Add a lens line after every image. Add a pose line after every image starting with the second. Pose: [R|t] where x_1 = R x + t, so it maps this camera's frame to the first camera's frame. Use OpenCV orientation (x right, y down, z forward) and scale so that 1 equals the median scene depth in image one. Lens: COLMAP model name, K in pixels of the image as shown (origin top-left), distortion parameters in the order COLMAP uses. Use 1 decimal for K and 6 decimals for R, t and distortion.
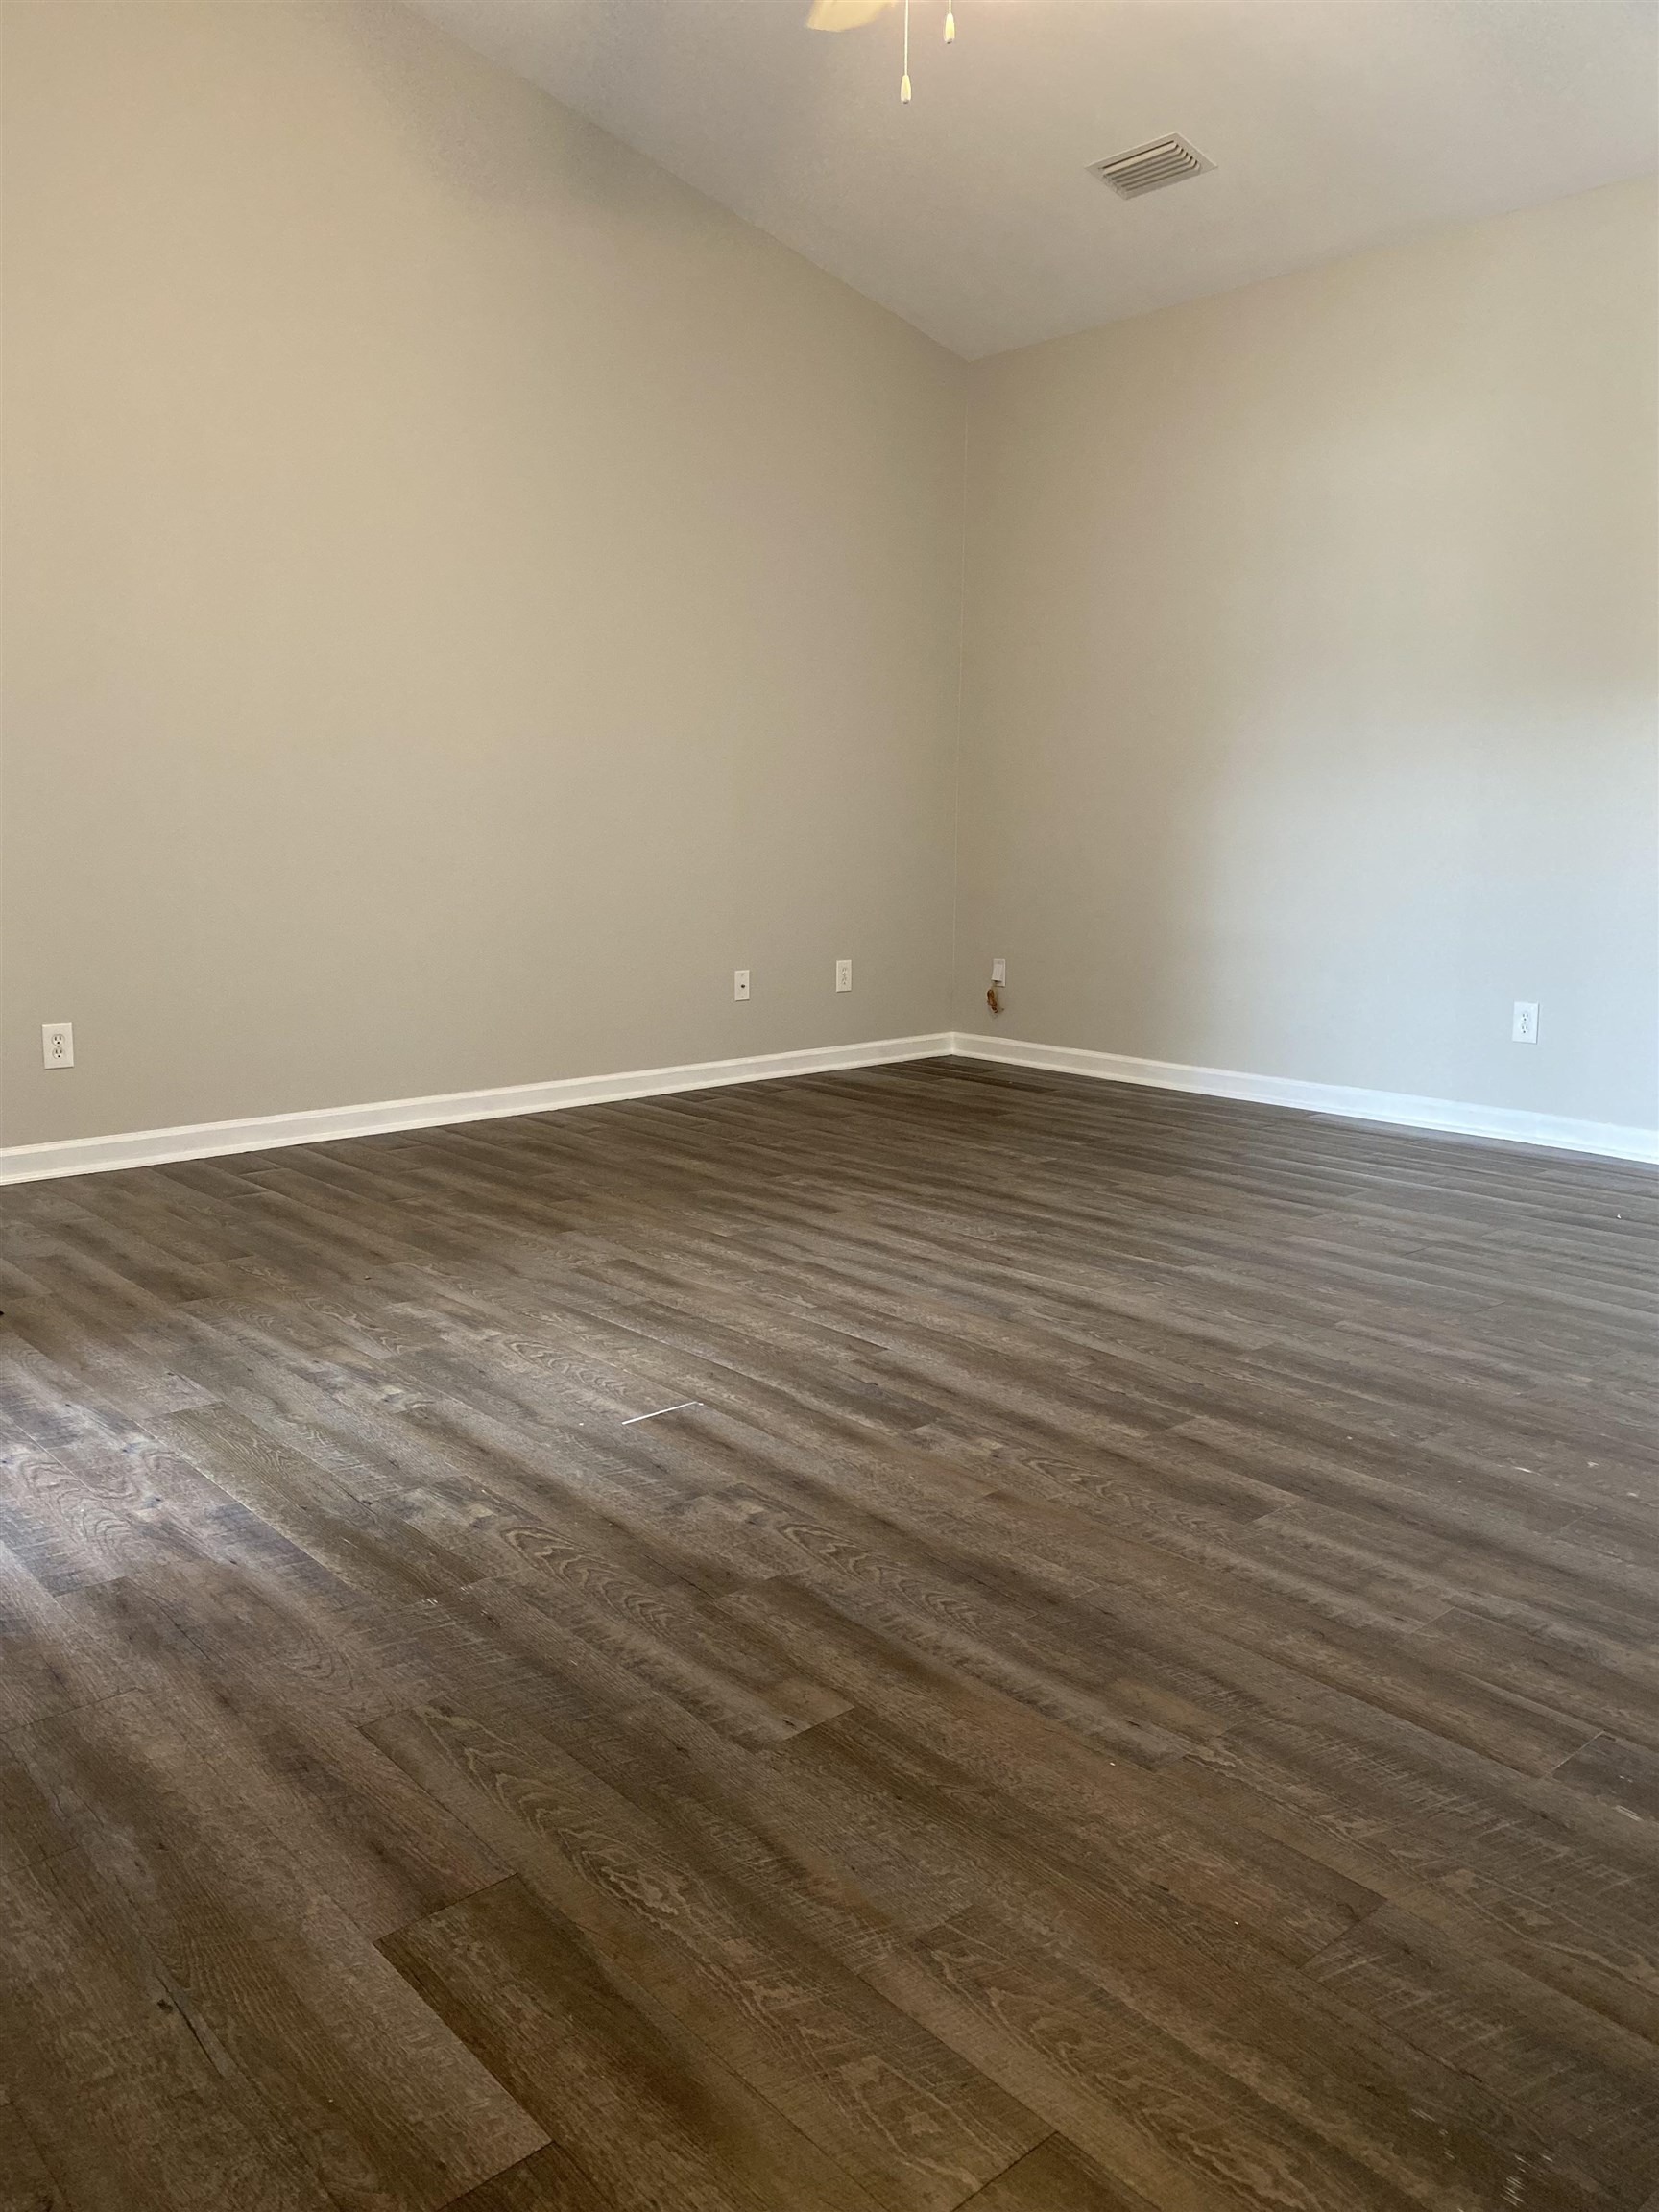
lens RADIAL K [[1676.6, 0, 829.5], [0, 1676.6, 1106.0], [0, 0, 1]] dist [0.005818, 0.000055]
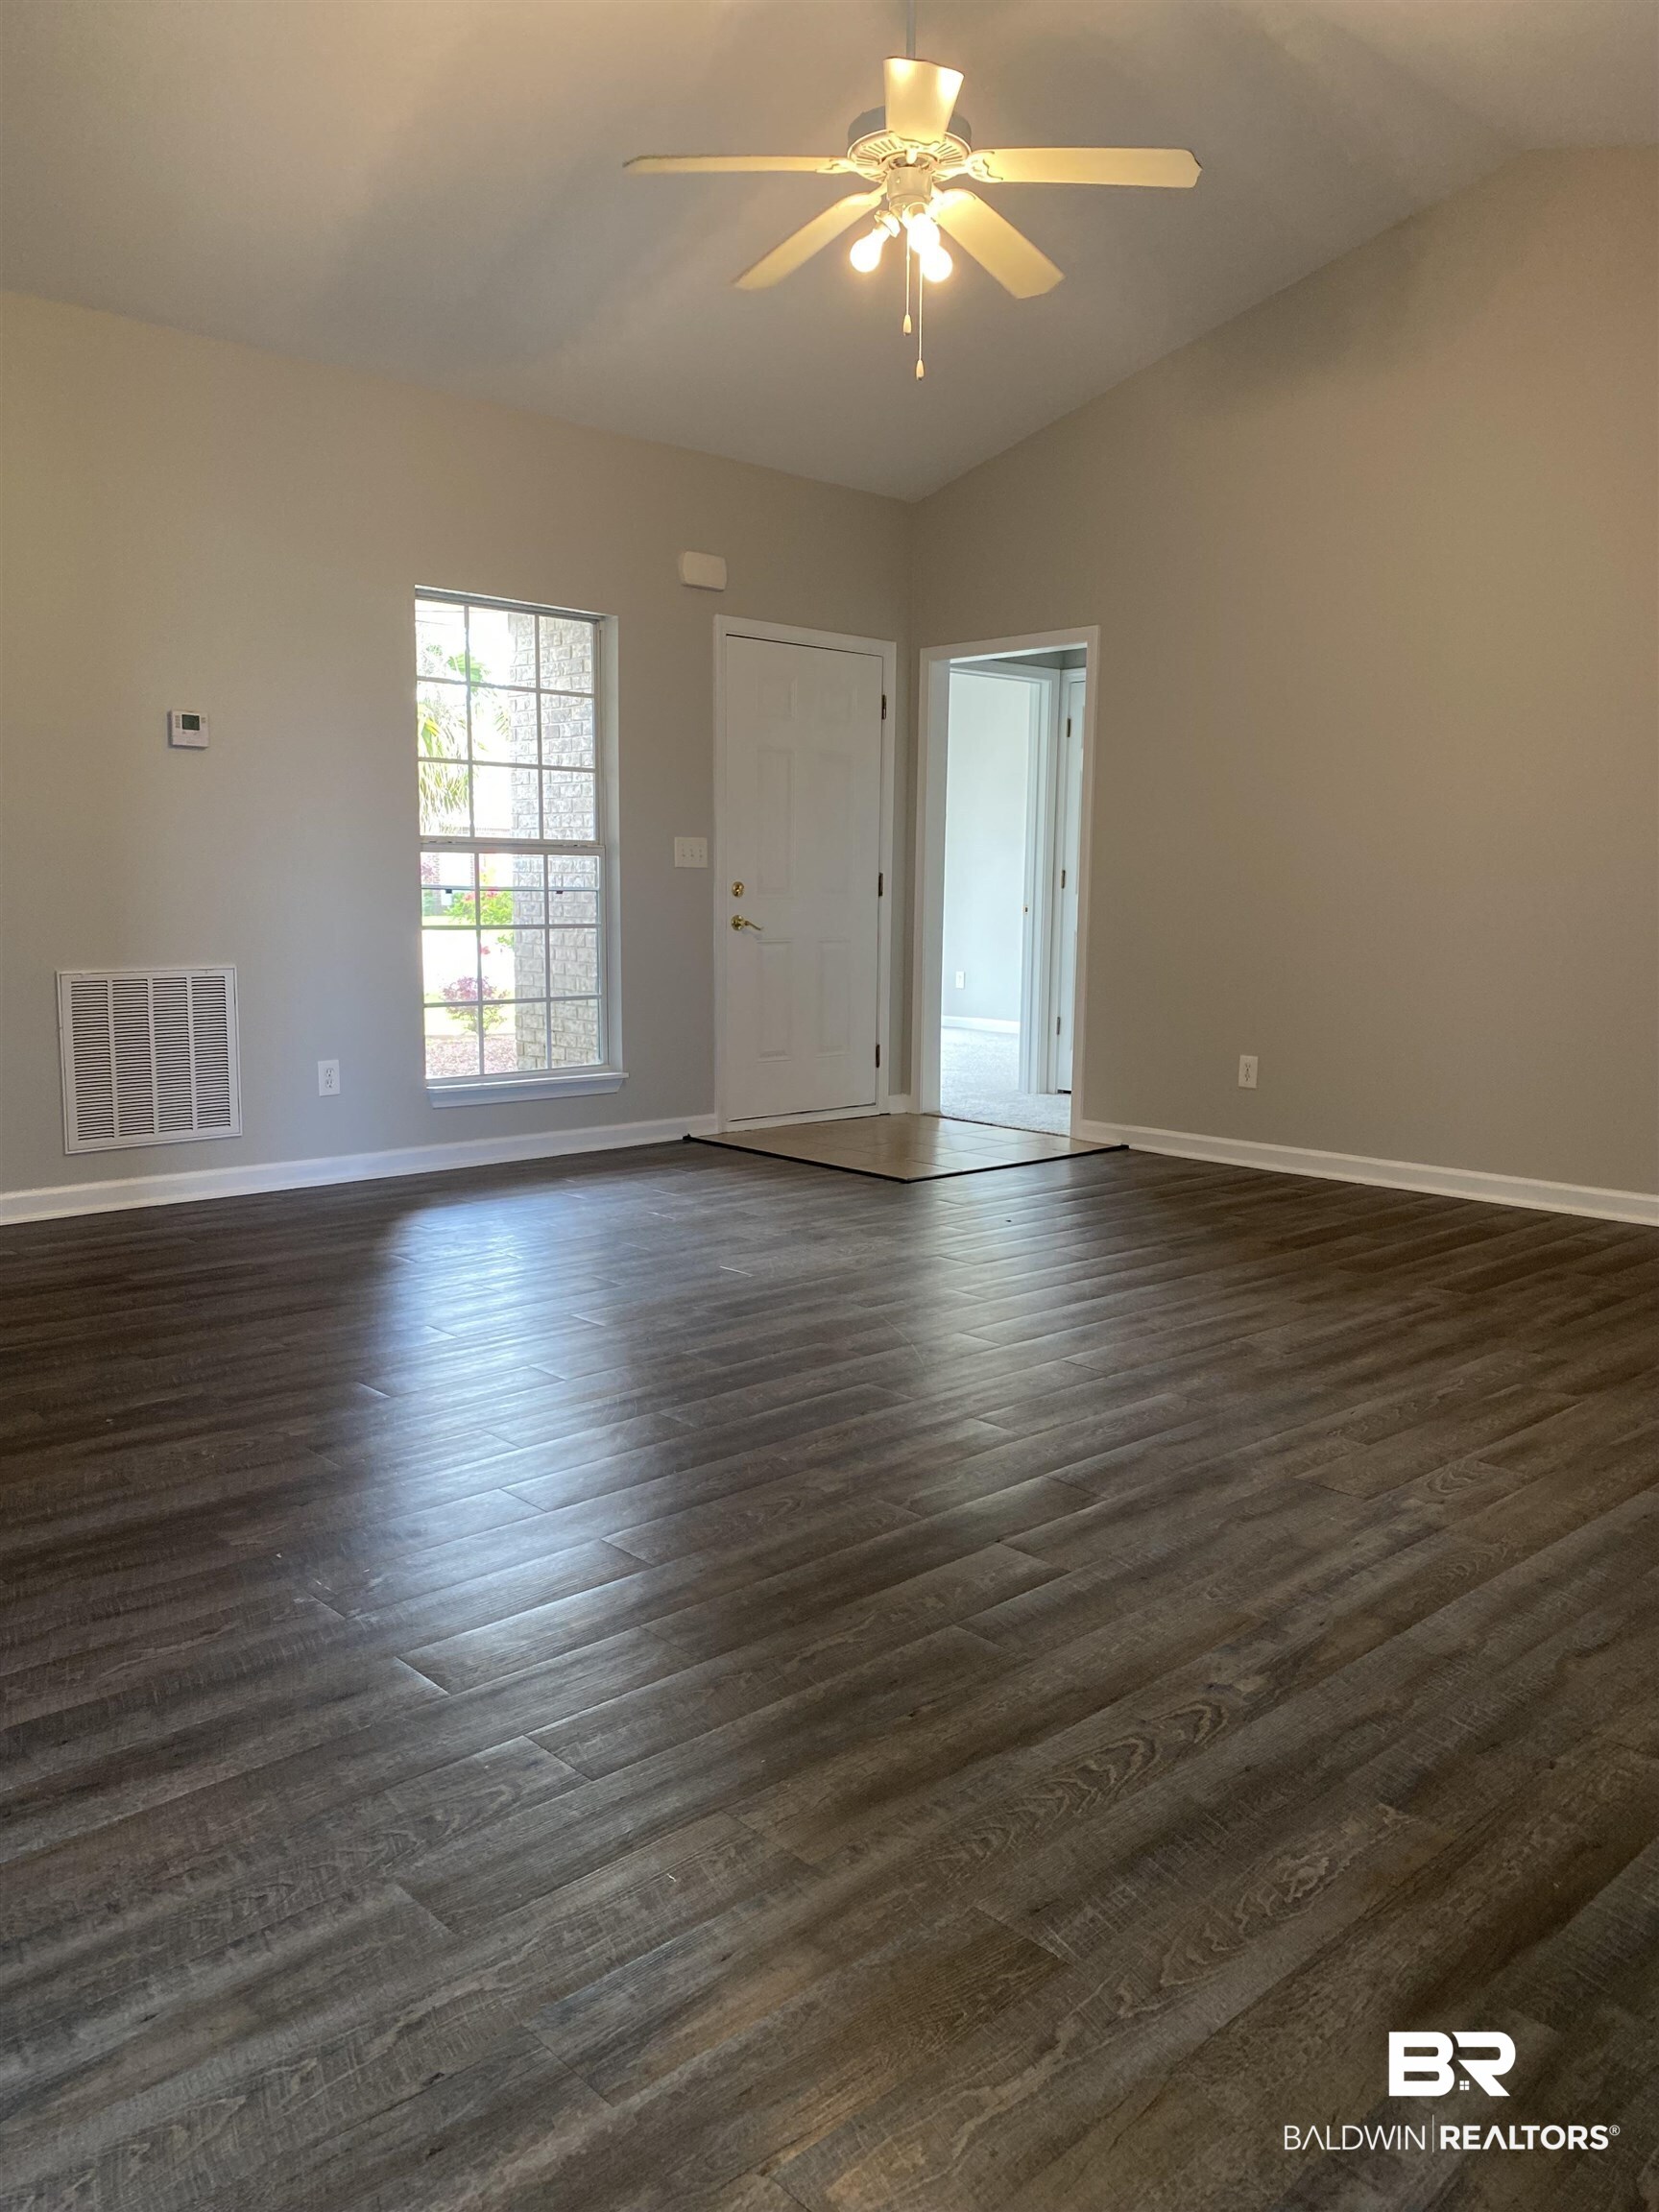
lens RADIAL K [[1676.6, 0, 829.5], [0, 1676.6, 1106.0], [0, 0, 1]] dist [0.005818, 0.000055]
pose [[0.064880, 0.140469, -0.987957, 1.373954], [-0.195202, 0.972703, 0.125481, -0.174447], [0.978615, 0.184710, 0.090529, 0.866273]]
